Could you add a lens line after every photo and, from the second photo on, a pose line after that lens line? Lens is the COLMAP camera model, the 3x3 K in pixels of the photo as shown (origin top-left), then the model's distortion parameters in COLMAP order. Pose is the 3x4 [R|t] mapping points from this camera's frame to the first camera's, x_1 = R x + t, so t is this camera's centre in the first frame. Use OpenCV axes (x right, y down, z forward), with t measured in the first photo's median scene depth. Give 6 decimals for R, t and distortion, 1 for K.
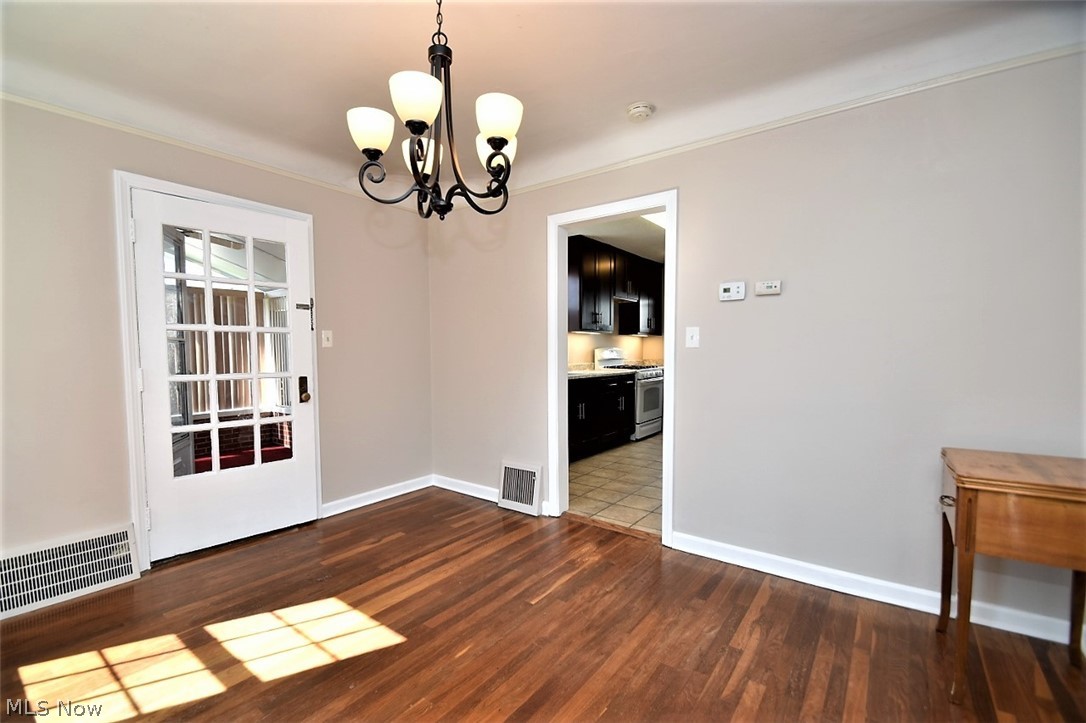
lens RADIAL K [[469.6, 0, 526.3], [0, 469.6, 378.9], [0, 0, 1]] dist [0.008101, -0.012219]
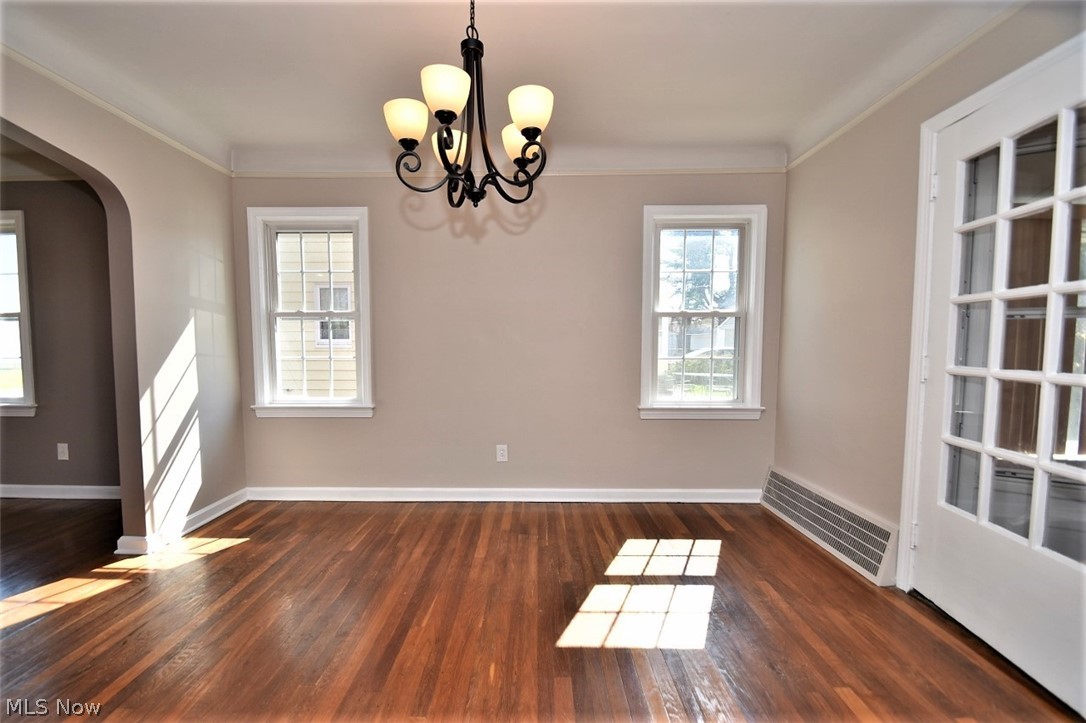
lens RADIAL K [[469.6, 0, 526.3], [0, 469.6, 378.9], [0, 0, 1]] dist [0.008101, -0.012219]
pose [[-0.808348, 0.048660, -0.586691, 0.230270], [-0.027725, 0.992326, 0.120504, -0.058677], [0.588052, 0.113675, -0.800795, 1.257305]]
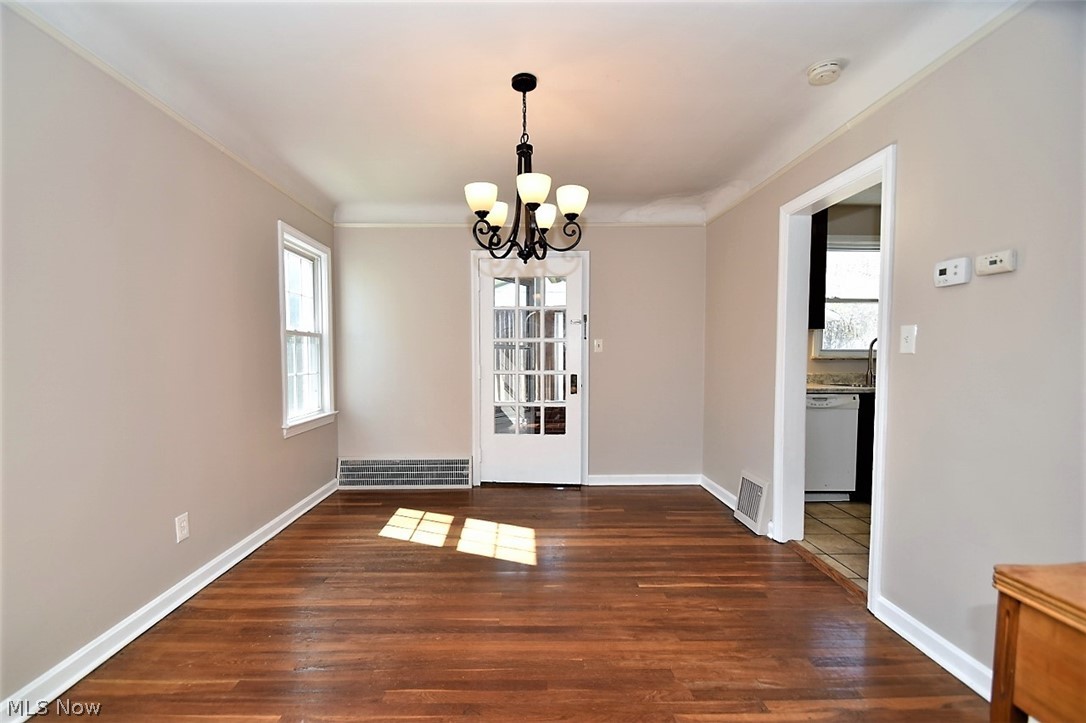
lens RADIAL K [[469.6, 0, 526.3], [0, 469.6, 378.9], [0, 0, 1]] dist [0.008101, -0.012219]
pose [[0.616259, 0.043350, -0.786350, 0.618543], [-0.047025, 0.998728, 0.018205, -0.013585], [0.786138, 0.025759, 0.617513, 0.086744]]
